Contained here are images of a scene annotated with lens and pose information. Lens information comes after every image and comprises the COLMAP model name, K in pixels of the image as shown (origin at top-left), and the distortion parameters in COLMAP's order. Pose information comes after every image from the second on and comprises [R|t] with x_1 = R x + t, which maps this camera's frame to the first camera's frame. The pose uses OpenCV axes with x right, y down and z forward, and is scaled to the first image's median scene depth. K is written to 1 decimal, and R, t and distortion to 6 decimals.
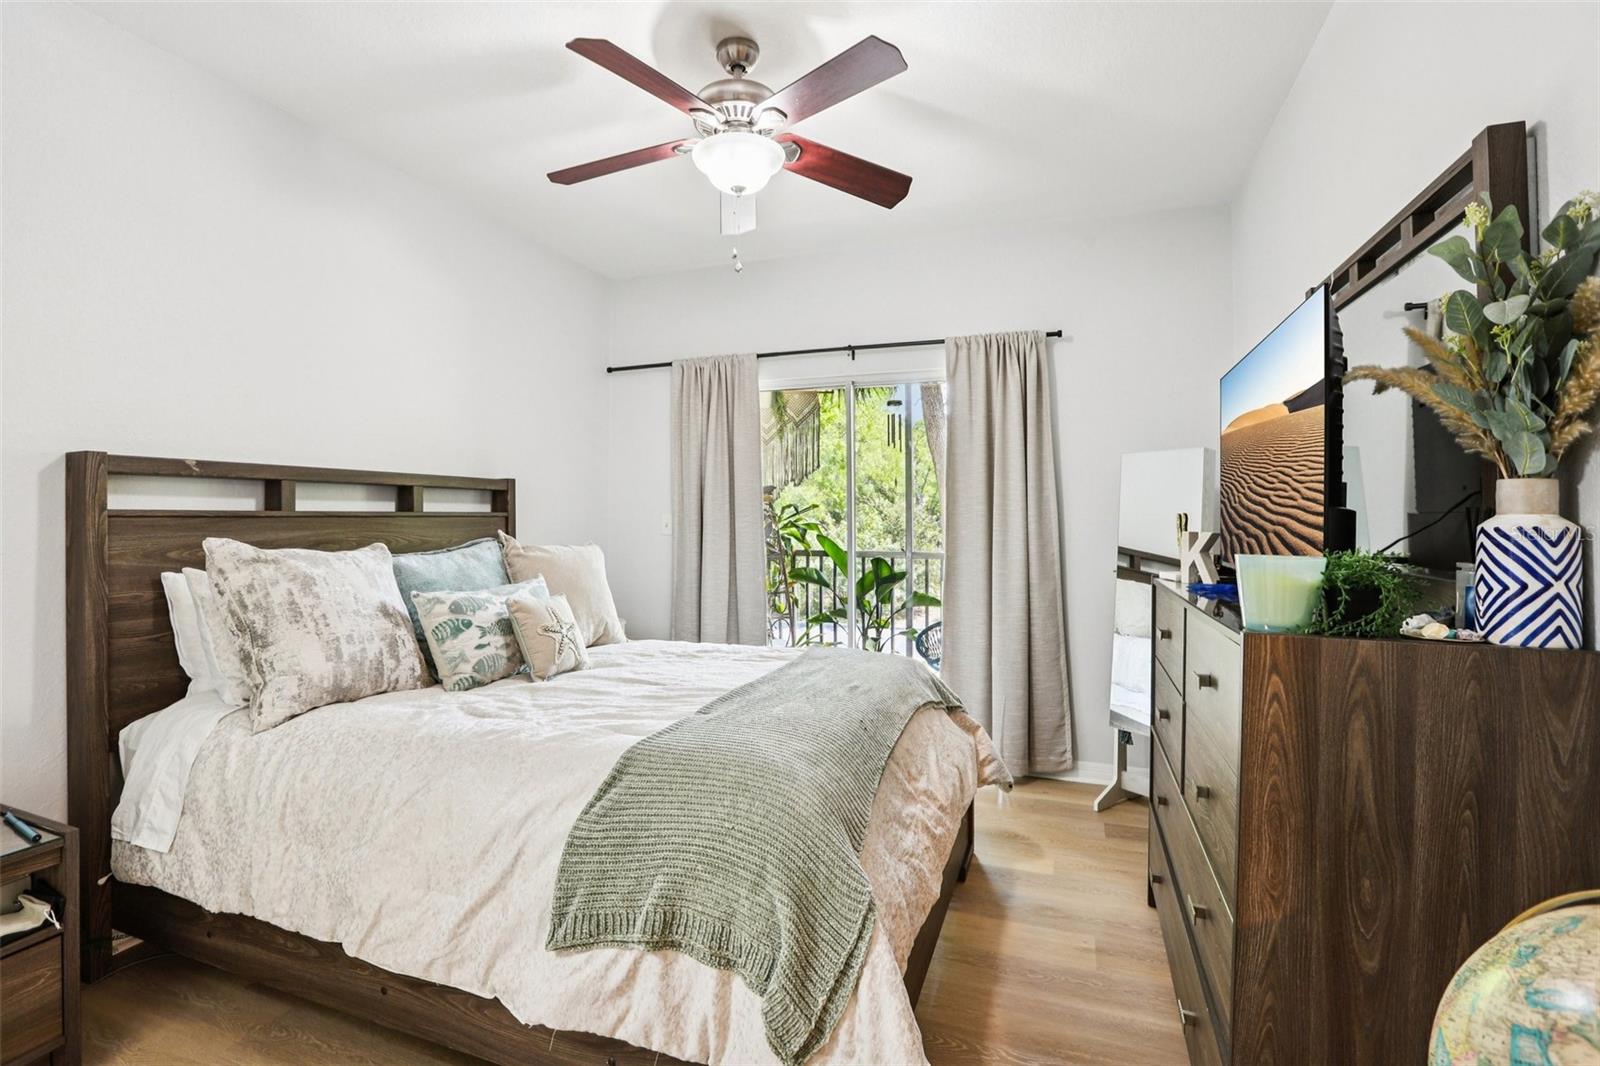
lens RADIAL K [[730.6, 0, 795.6], [0, 730.6, 525.8], [0, 0, 1]] dist [-0.049665, 0.016539]
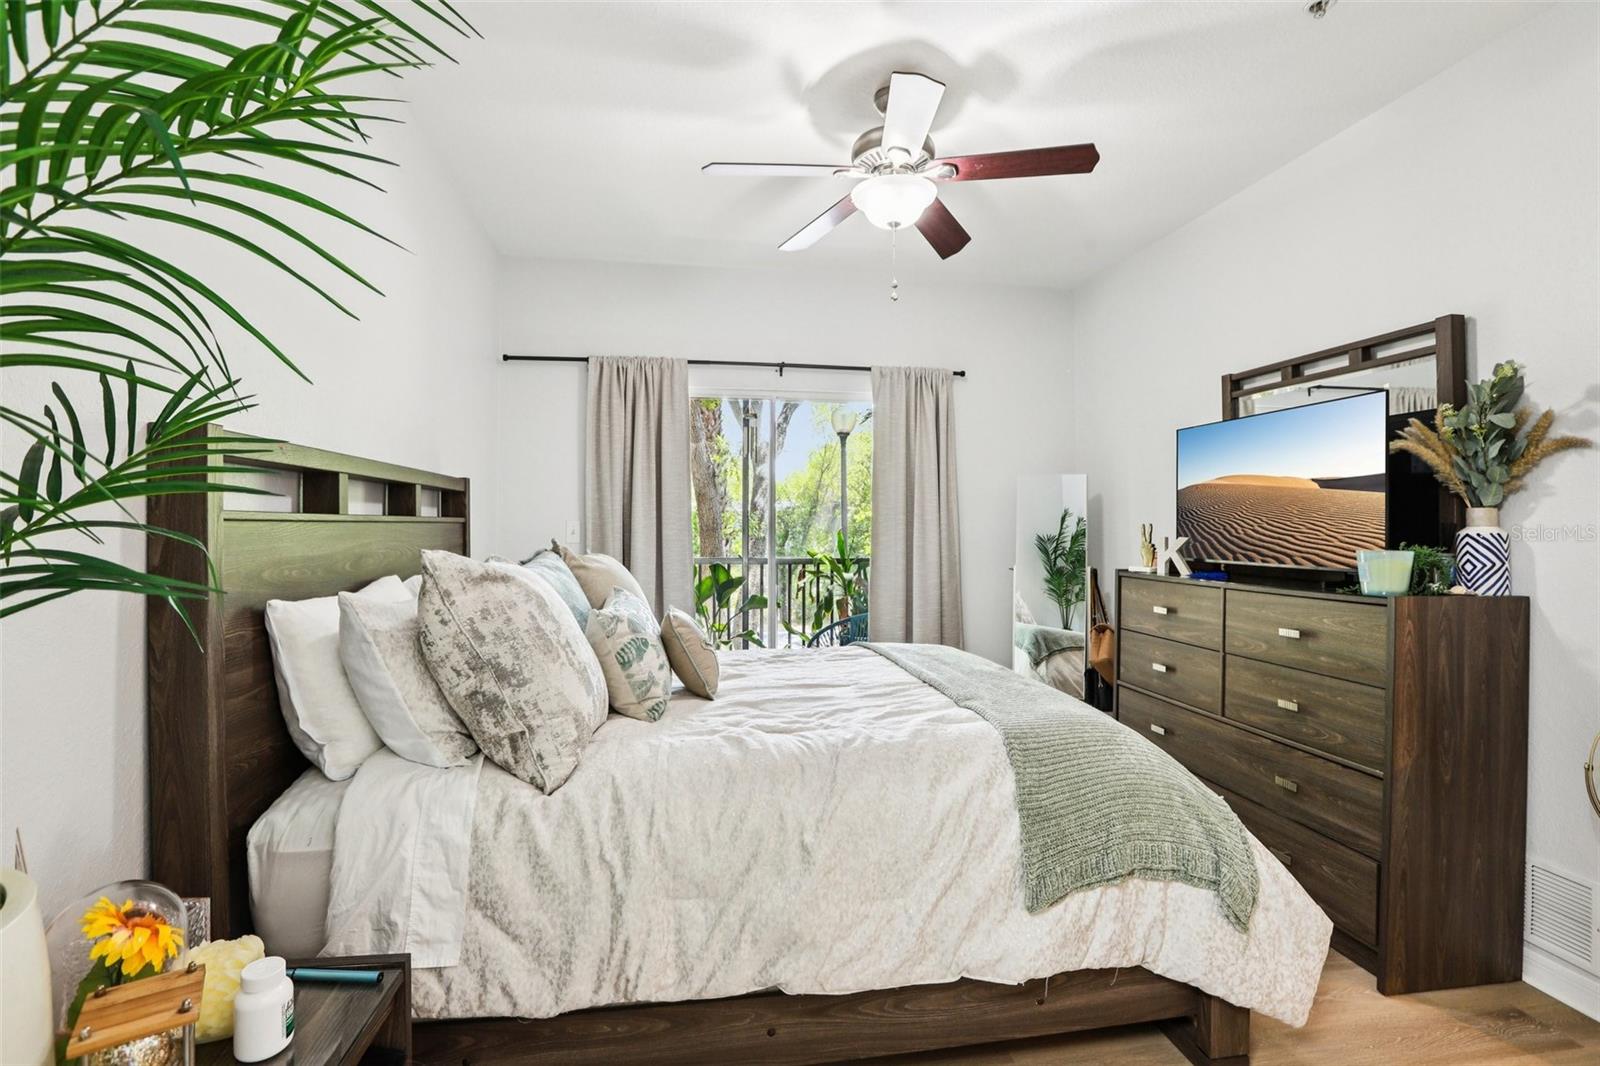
lens RADIAL K [[730.6, 0, 799.8], [0, 730.6, 532.5], [0, 0, 1]] dist [-0.049665, 0.016539]
pose [[0.873442, -0.001149, 0.486926, -0.858847], [0.001704, 0.999998, -0.000697, -0.001086], [-0.486924, 0.001438, 0.873443, 0.136232]]
